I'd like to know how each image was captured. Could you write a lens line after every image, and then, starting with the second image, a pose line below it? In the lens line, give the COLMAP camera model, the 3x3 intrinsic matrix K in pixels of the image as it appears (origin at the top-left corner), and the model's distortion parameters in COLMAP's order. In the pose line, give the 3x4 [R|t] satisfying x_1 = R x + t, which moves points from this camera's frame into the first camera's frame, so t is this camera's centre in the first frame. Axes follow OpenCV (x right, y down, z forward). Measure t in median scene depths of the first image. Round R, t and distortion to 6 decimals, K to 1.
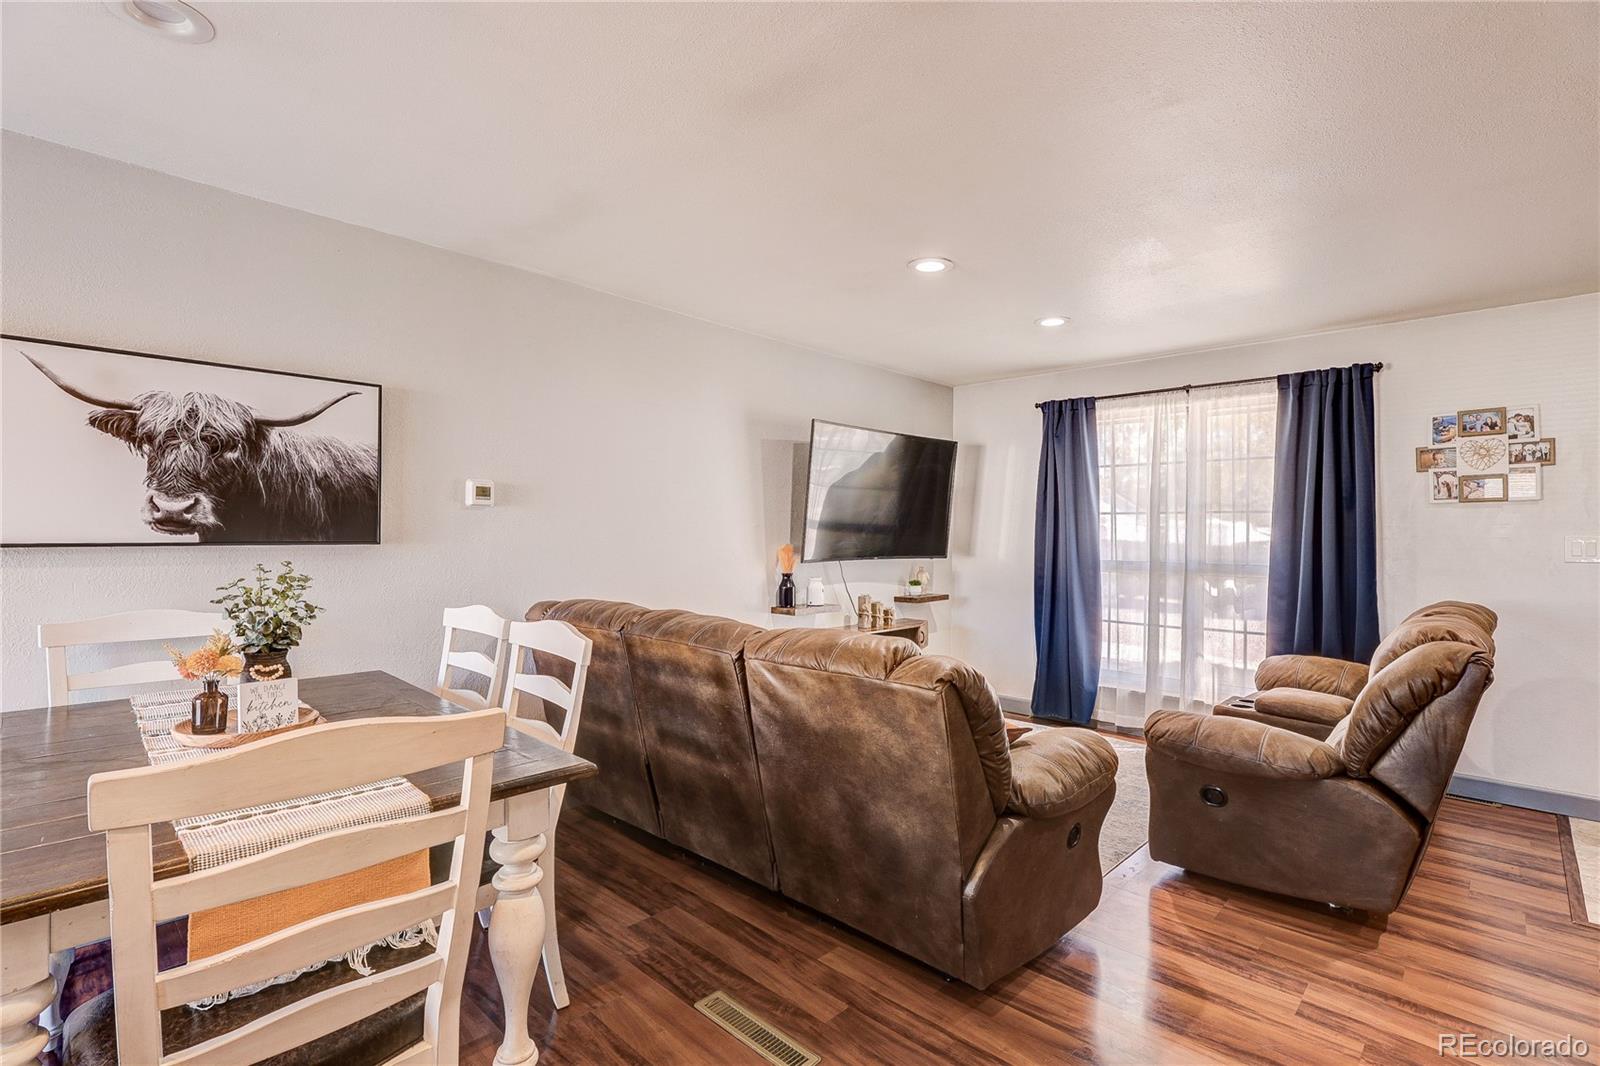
lens RADIAL K [[751.5, 0, 800.0], [0, 751.5, 533.0], [0, 0, 1]] dist [-0.002073, 0.000963]
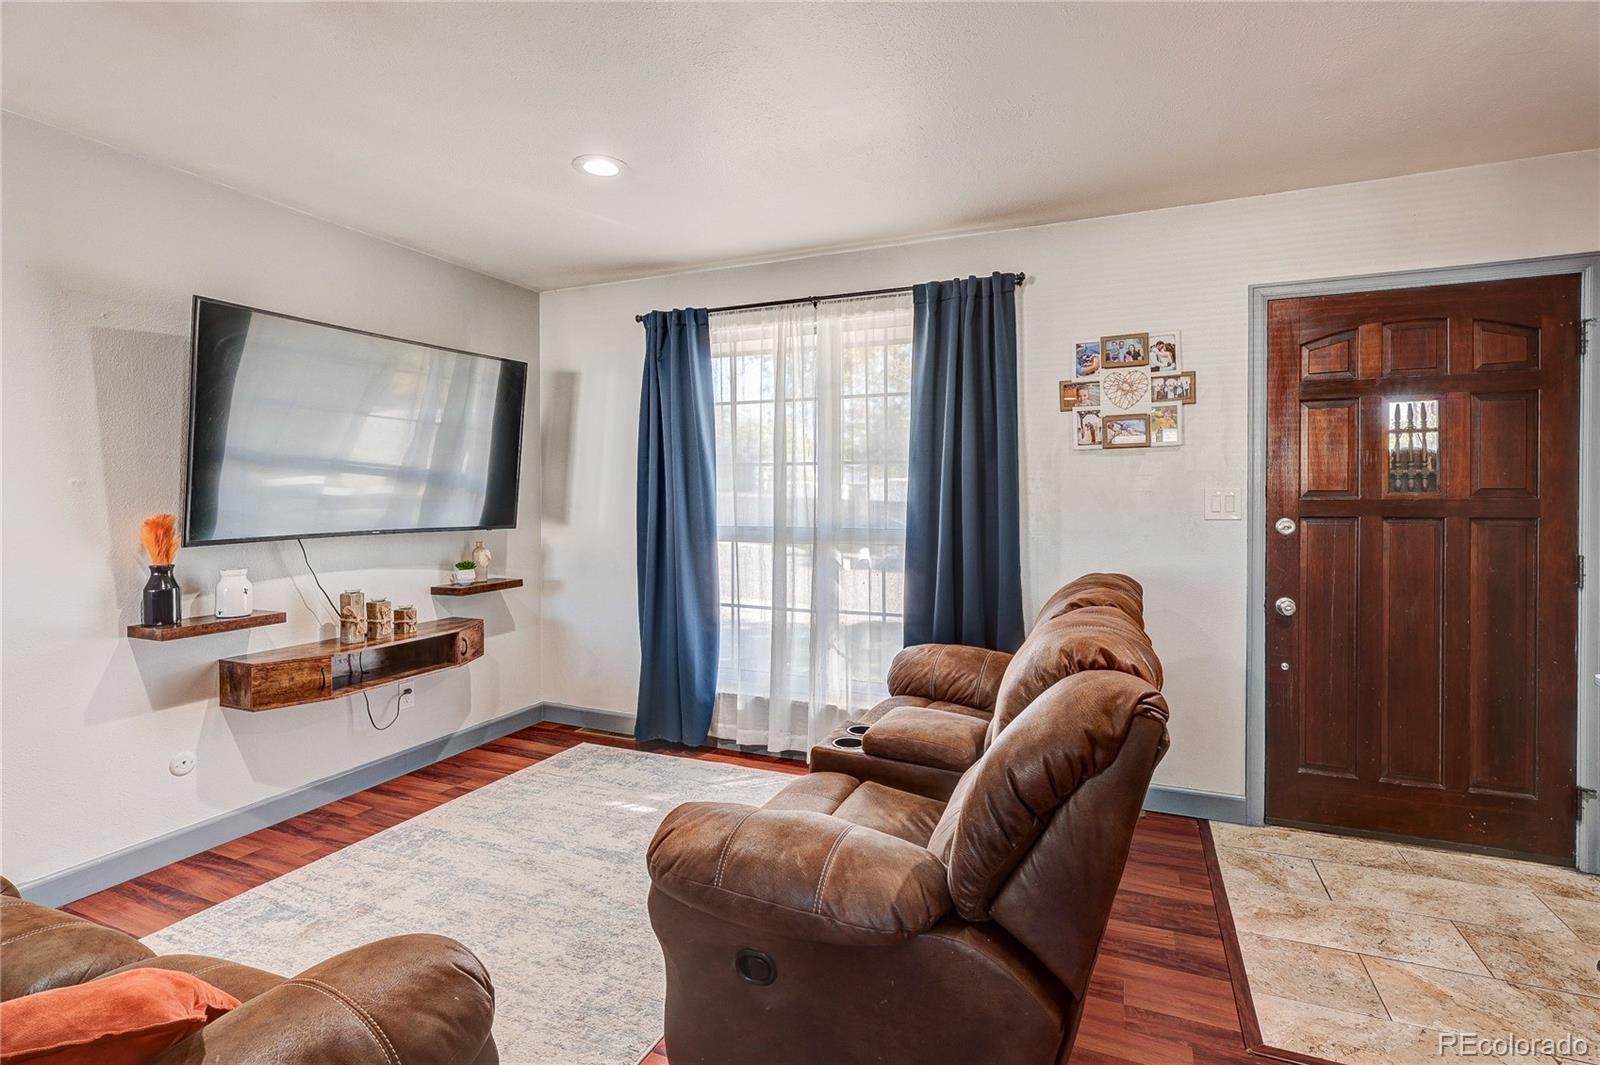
lens RADIAL K [[762.9, 0, 799.8], [0, 762.9, 504.2], [0, 0, 1]] dist [-0.002472, 0.000736]
pose [[0.937744, -0.014505, 0.347023, 0.293123], [0.009823, 0.999836, 0.015246, 0.003804], [-0.347187, -0.010888, 0.937733, 0.351469]]
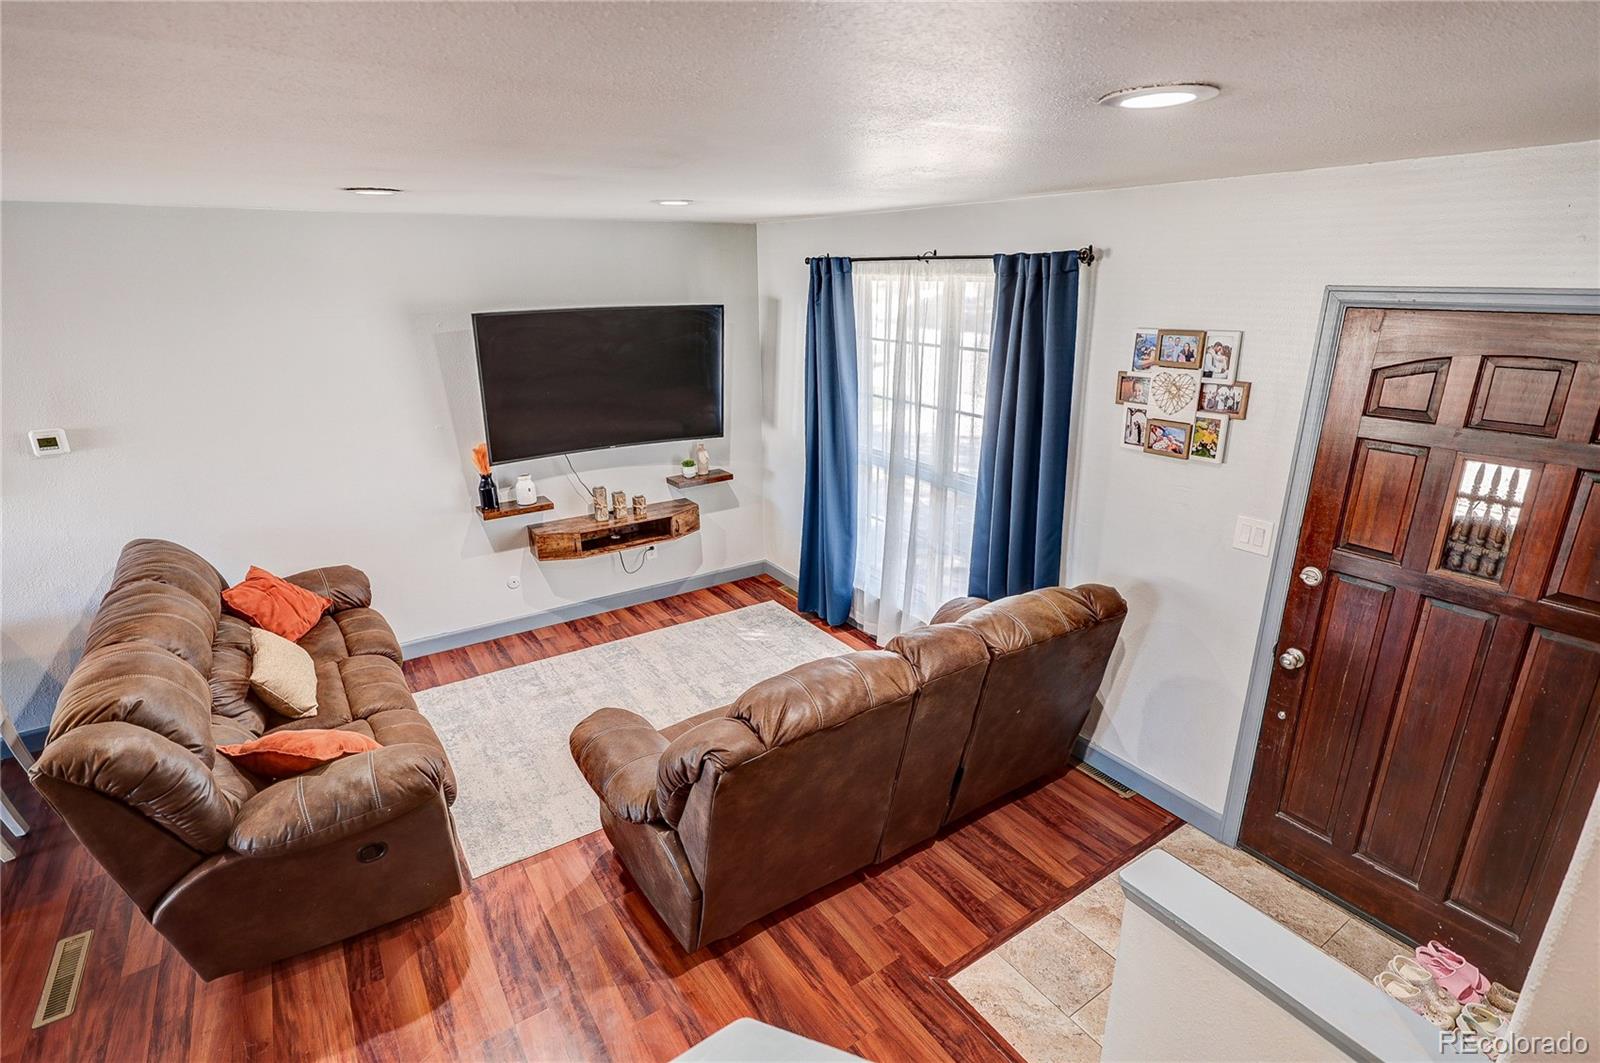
lens RADIAL K [[782.8, 0, 800.0], [0, 782.8, 531.5], [0, 0, 1]] dist [0.000873, 0.000082]
pose [[0.974449, 0.054868, -0.217803, 0.744401], [0.017044, 0.948845, 0.315281, -0.231884], [0.223960, -0.310938, 0.923666, 0.161803]]
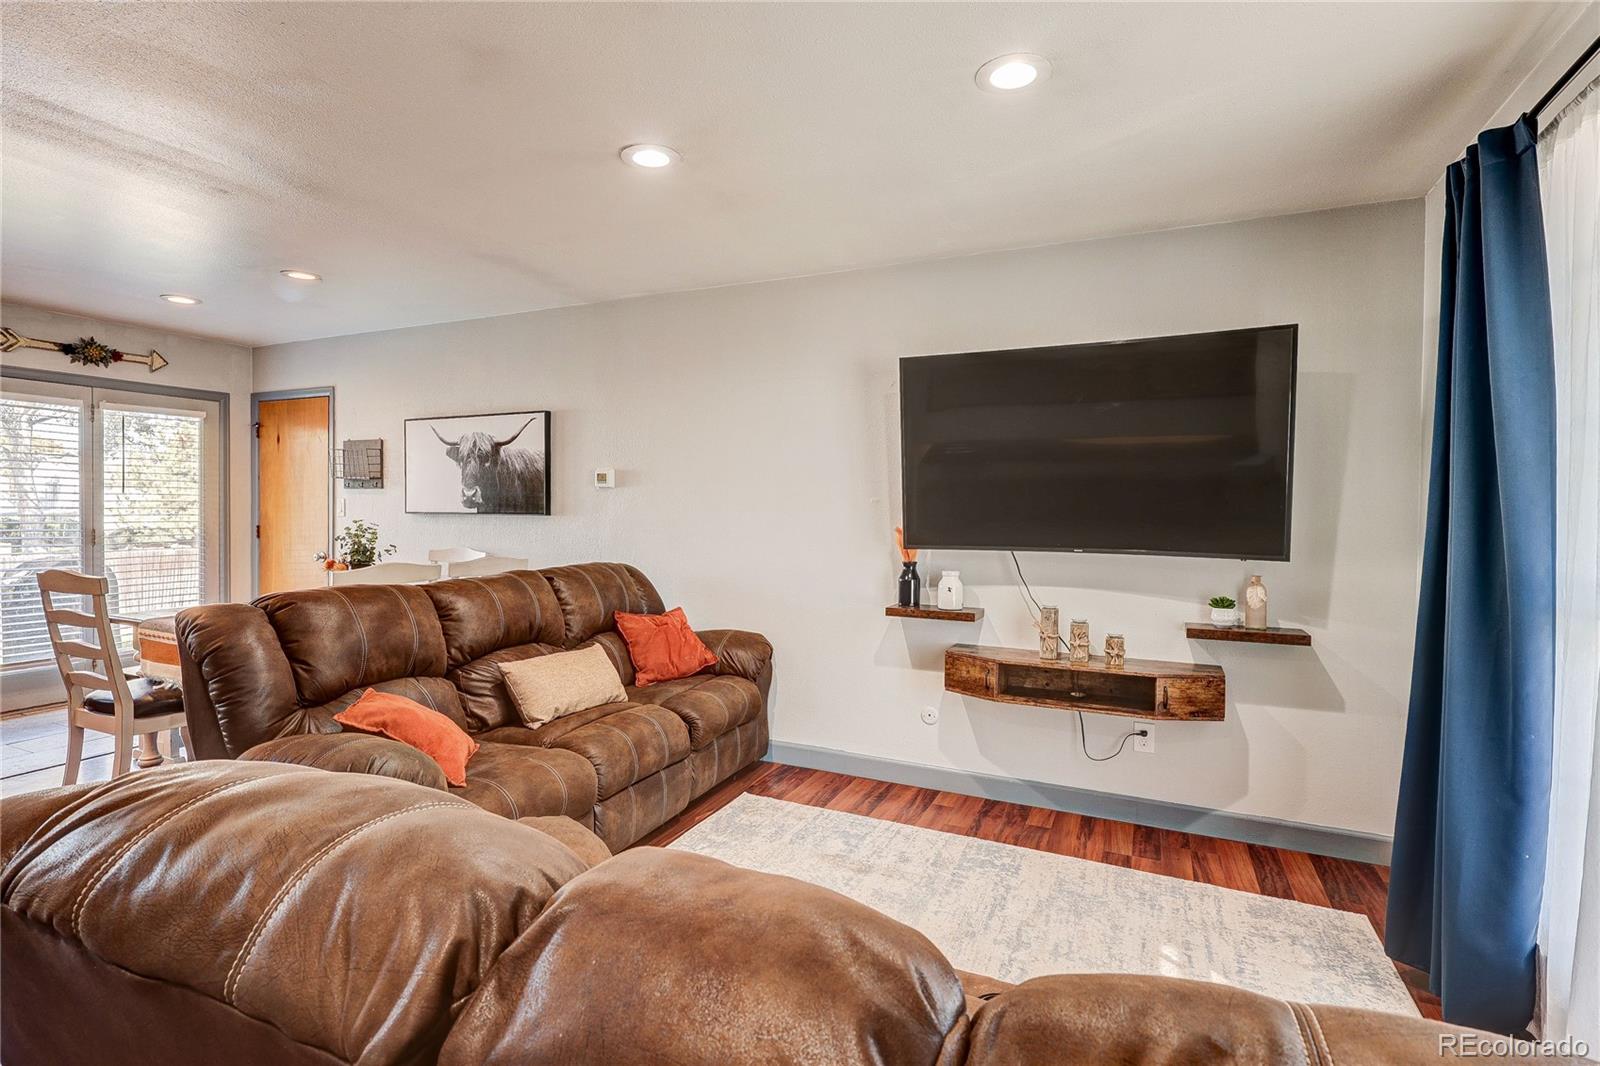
lens RADIAL K [[774.3, 0, 799.9], [0, 774.3, 524.5], [0, 0, 1]] dist [-0.000168, 0.000670]
pose [[0.317069, 0.013313, -0.948309, 0.867230], [-0.008878, 0.999899, 0.011069, 0.009047], [0.948361, 0.004910, 0.317155, 0.787264]]
